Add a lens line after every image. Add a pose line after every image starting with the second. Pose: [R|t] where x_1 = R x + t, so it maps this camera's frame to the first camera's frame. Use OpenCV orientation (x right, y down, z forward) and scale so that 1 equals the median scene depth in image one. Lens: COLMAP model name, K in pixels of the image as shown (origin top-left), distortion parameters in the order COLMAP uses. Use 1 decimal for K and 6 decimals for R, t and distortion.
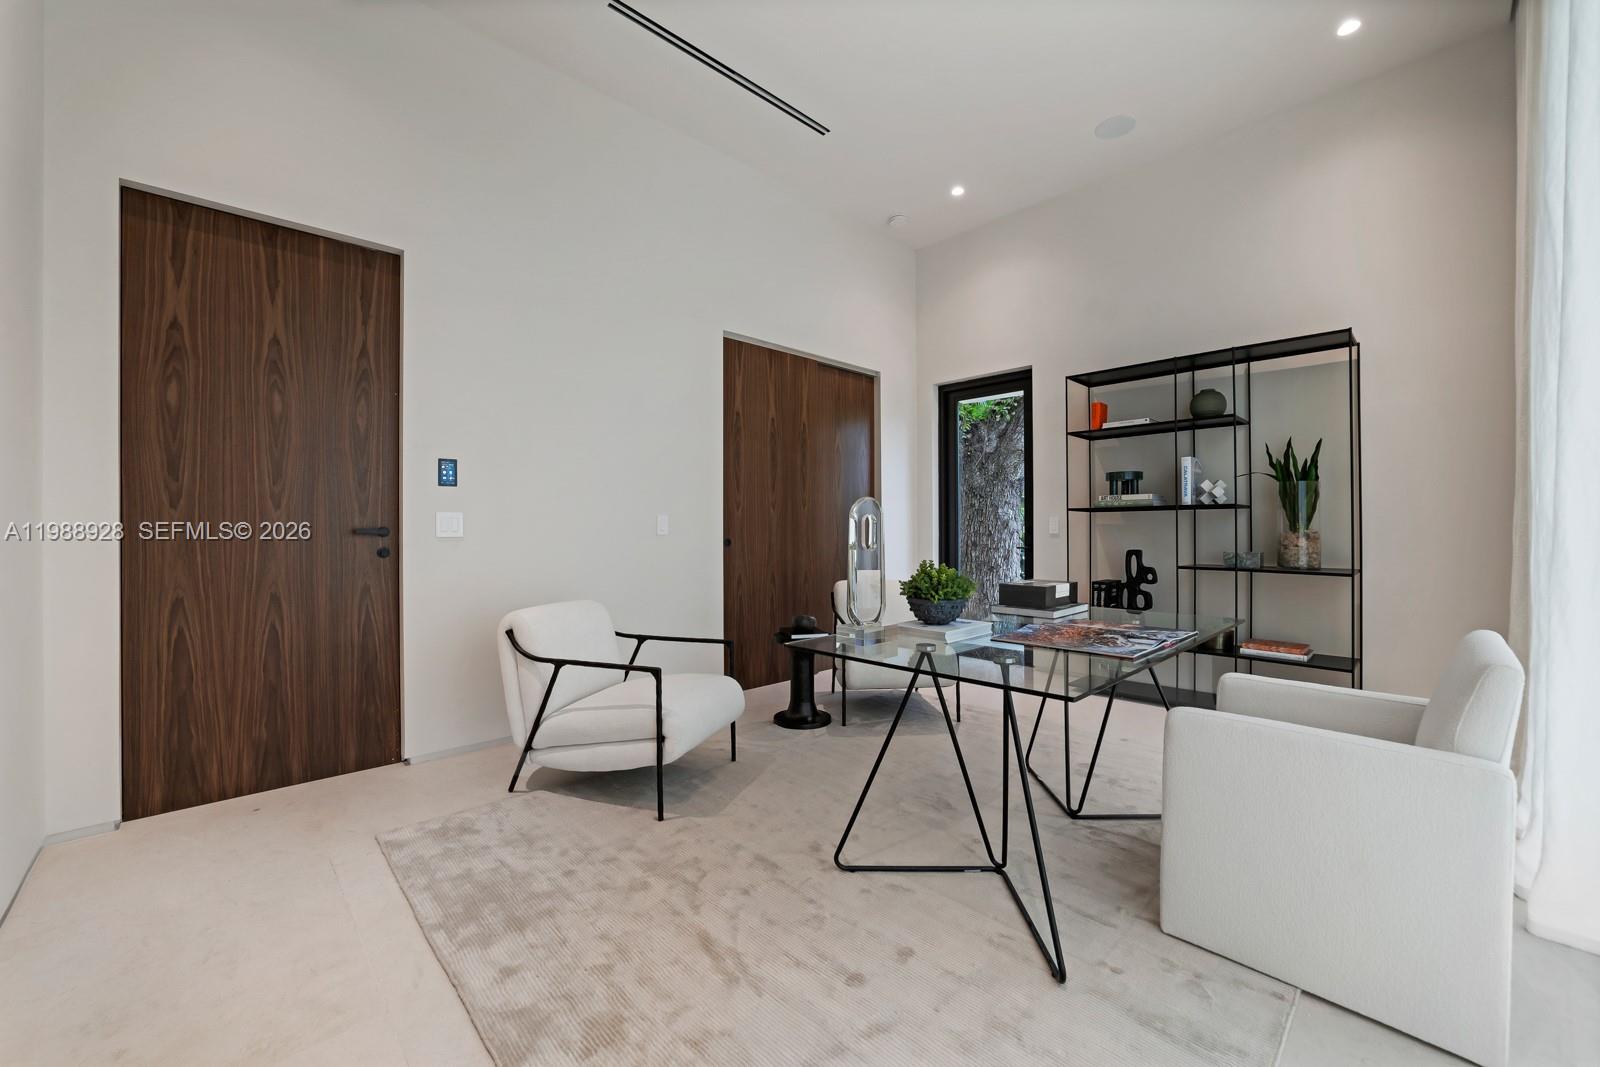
lens RADIAL K [[627.2, 0, 797.8], [0, 627.2, 531.4], [0, 0, 1]] dist [-0.023592, 0.006257]
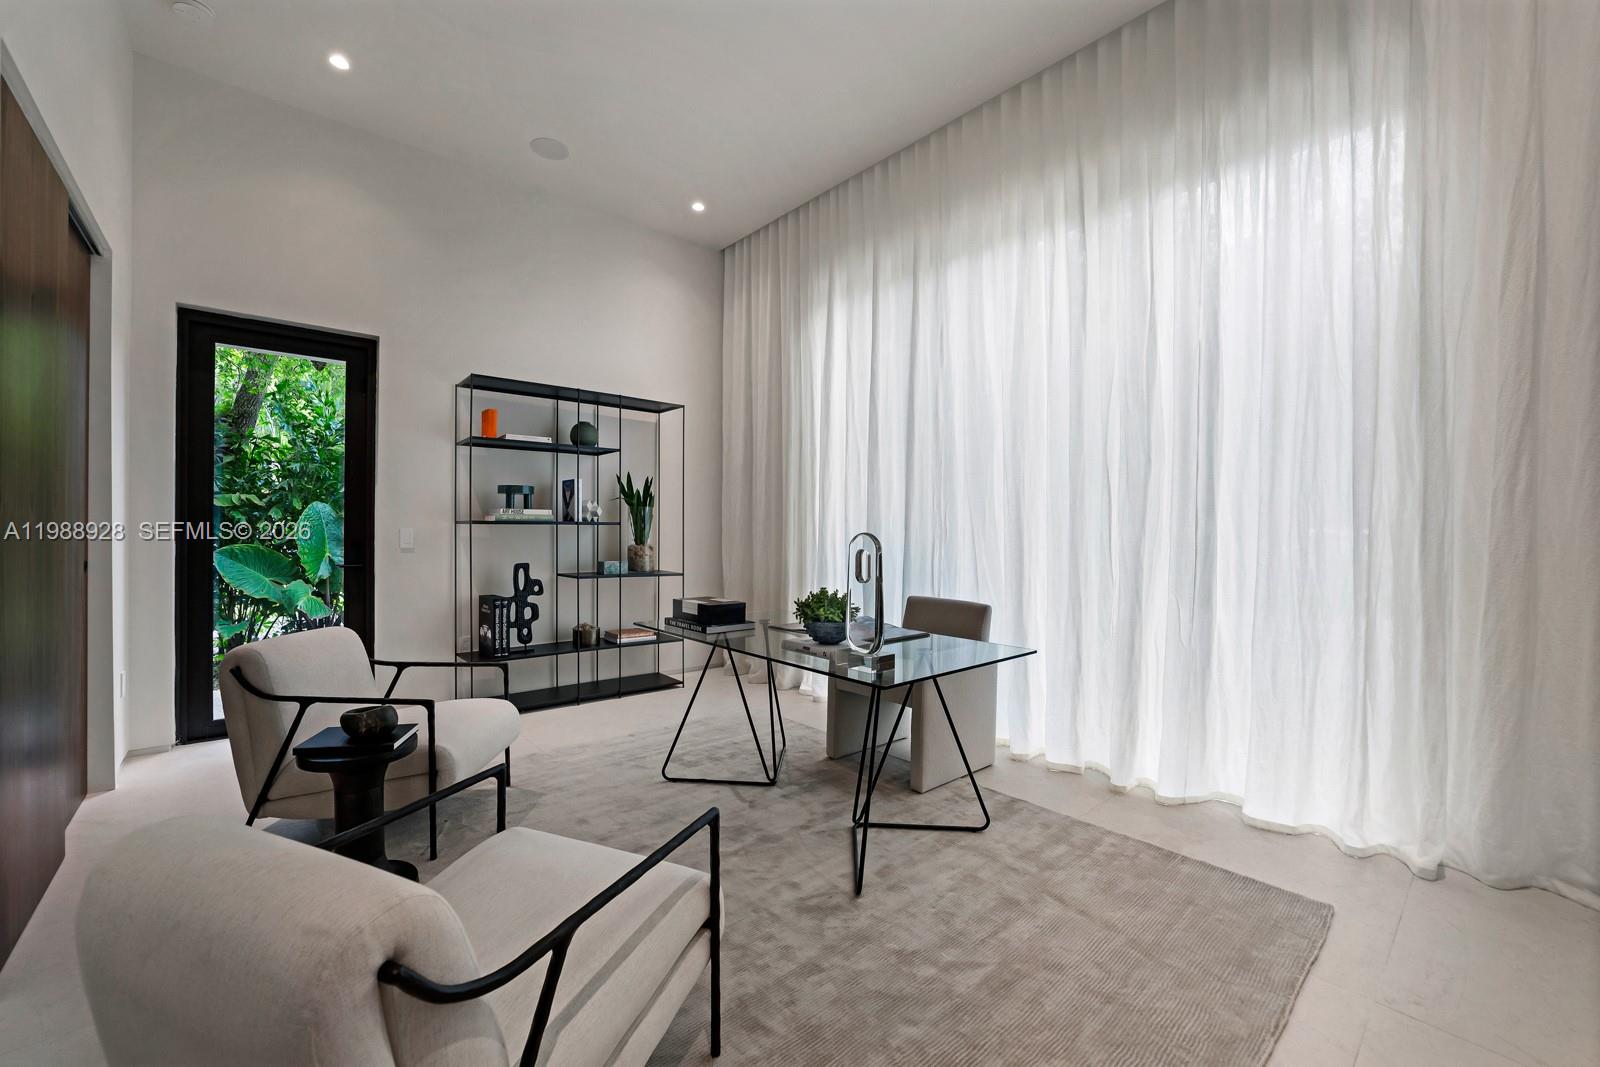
lens RADIAL K [[627.2, 0, 797.8], [0, 627.2, 531.4], [0, 0, 1]] dist [-0.023592, 0.006257]
pose [[0.087319, 0.004371, 0.996171, -0.440534], [0.005023, 0.999976, -0.004828, -0.015559], [-0.996168, 0.005425, 0.087295, 0.473571]]
